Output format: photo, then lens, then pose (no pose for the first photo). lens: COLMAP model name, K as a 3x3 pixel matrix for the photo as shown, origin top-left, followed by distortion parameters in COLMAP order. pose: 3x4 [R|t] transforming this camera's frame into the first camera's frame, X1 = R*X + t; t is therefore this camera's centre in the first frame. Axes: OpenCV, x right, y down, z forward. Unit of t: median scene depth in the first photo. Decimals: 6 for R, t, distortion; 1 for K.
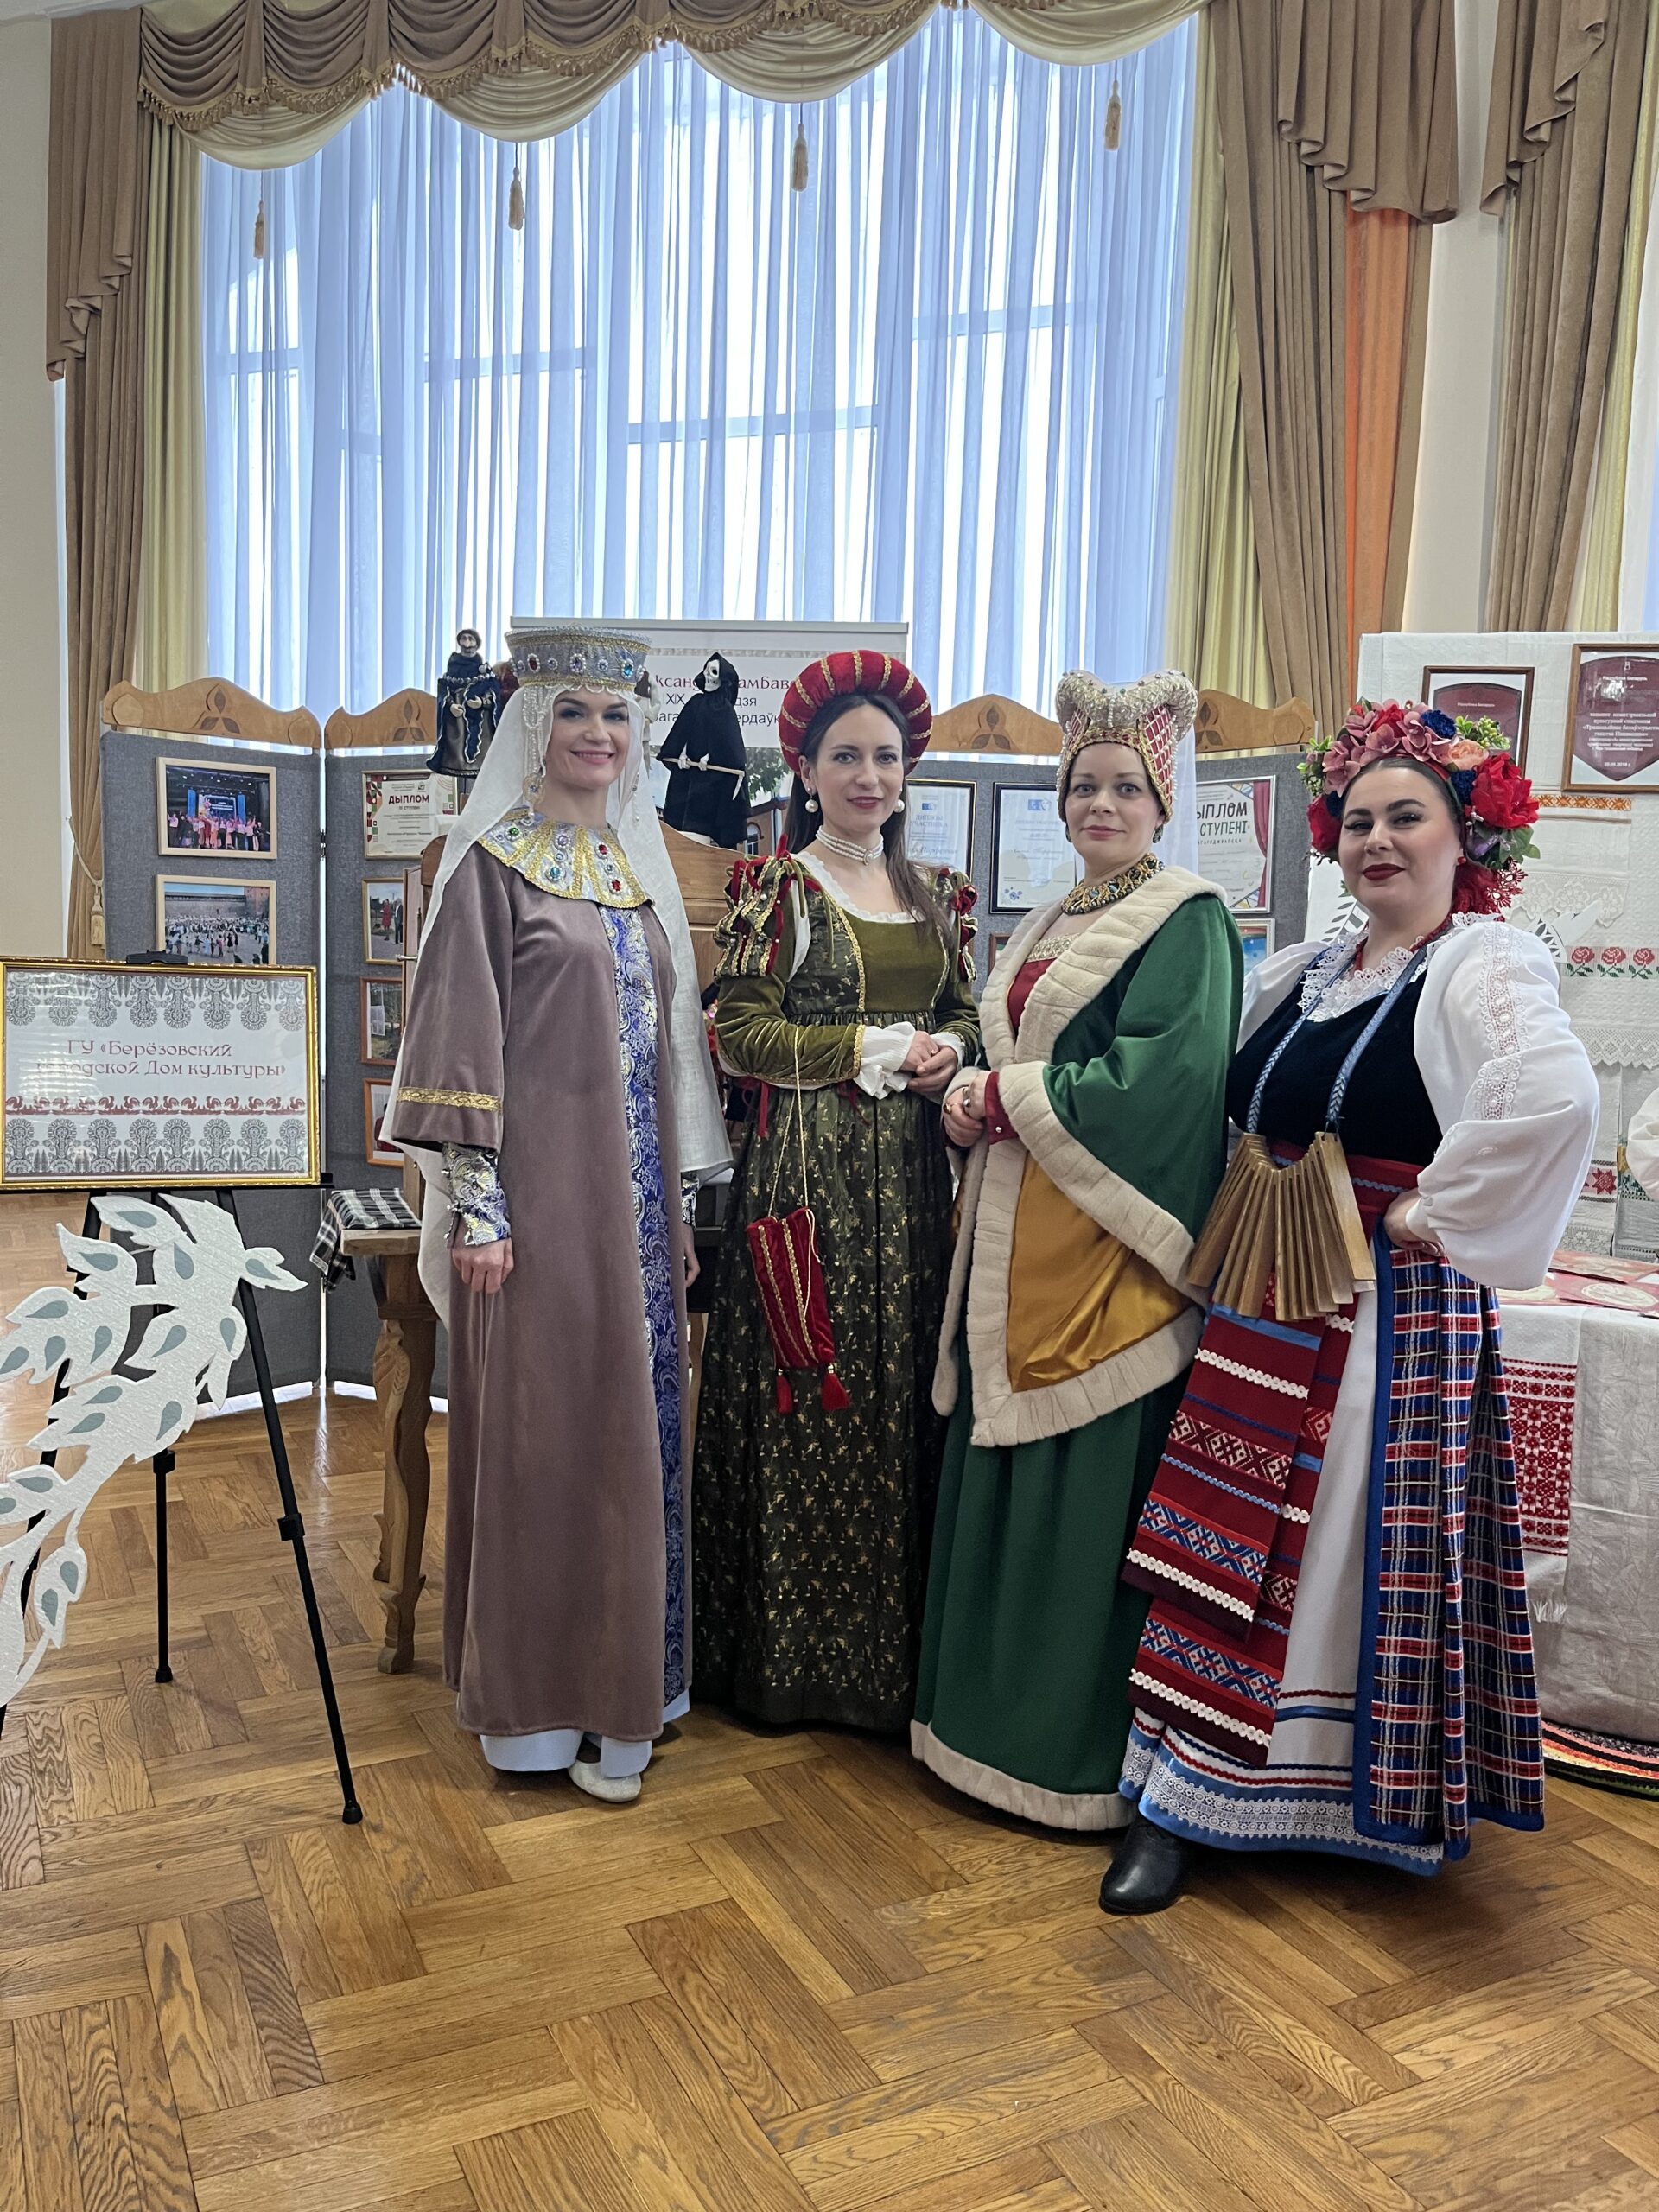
lens RADIAL K [[1690.5, 0, 829.5], [0, 1690.5, 1106.0], [0, 0, 1]] dist [0.049228, -0.098419]
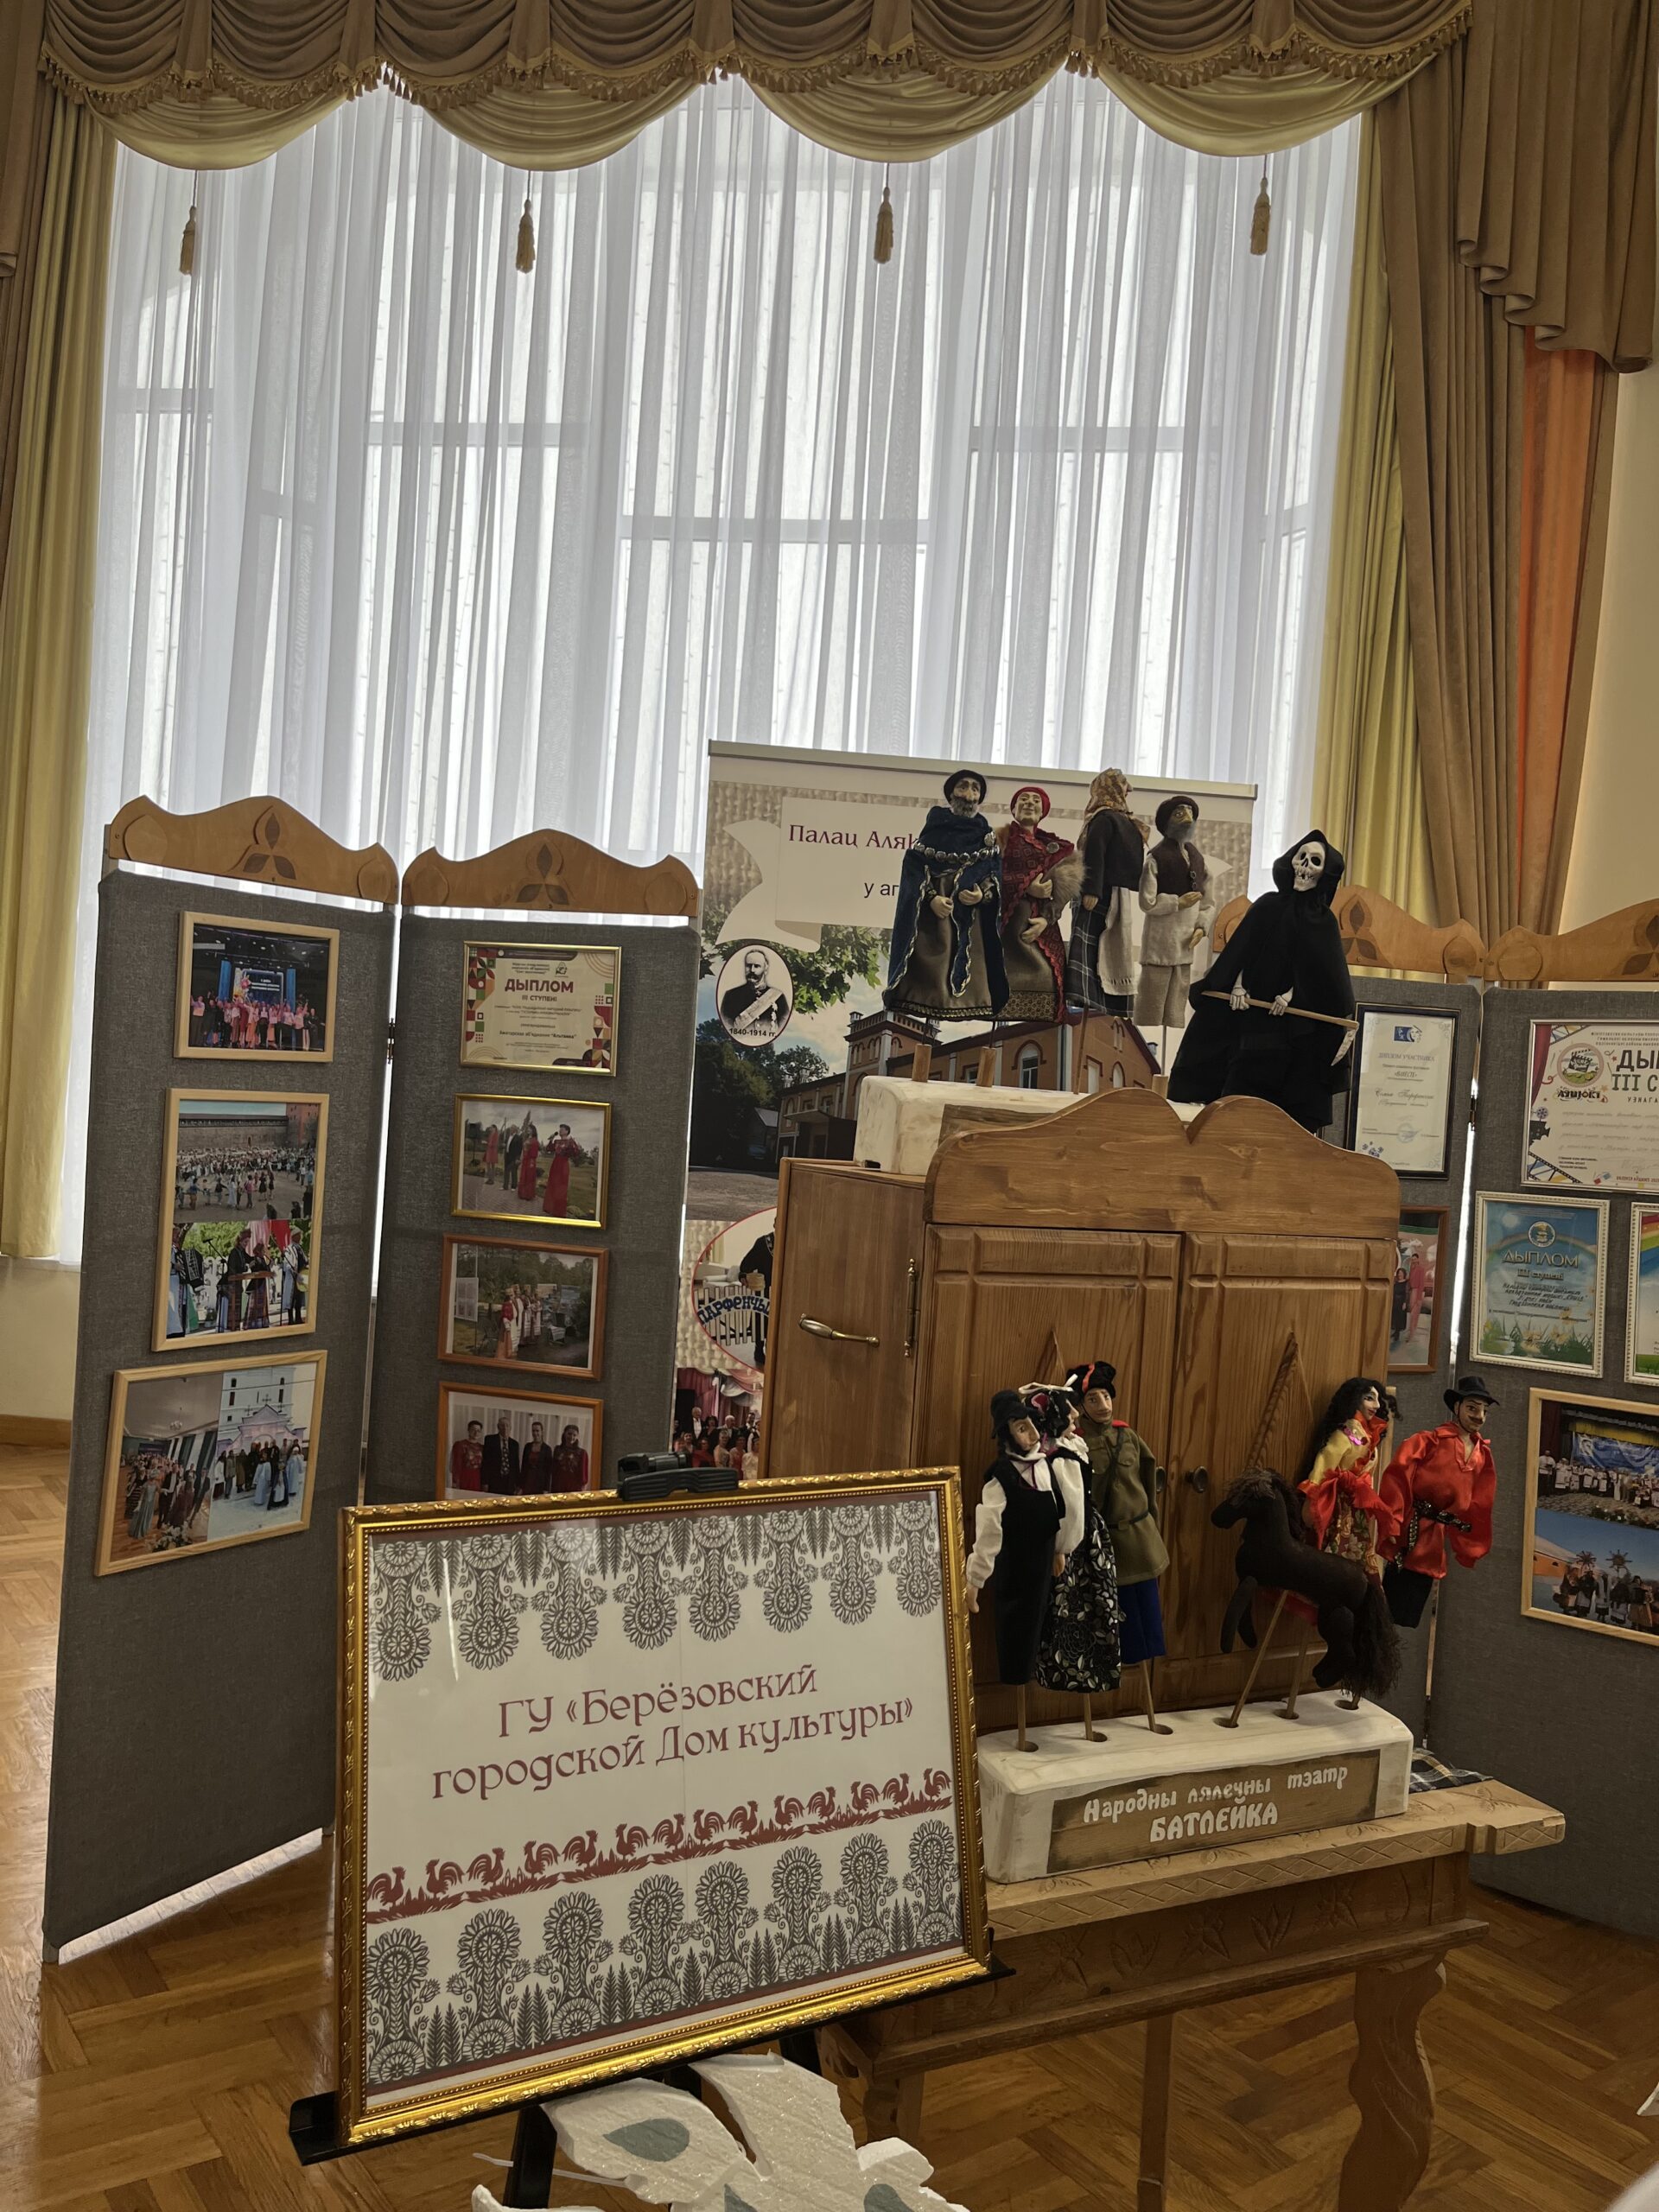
lens RADIAL K [[1649.2, 0, 829.5], [0, 1649.2, 1106.0], [0, 0, 1]] dist [0.063330, -0.101878]
pose [[0.986103, 0.034508, 0.162510, -0.178435], [-0.022877, 0.997076, -0.072906, -0.063333], [-0.164551, 0.068176, 0.984010, 0.234813]]
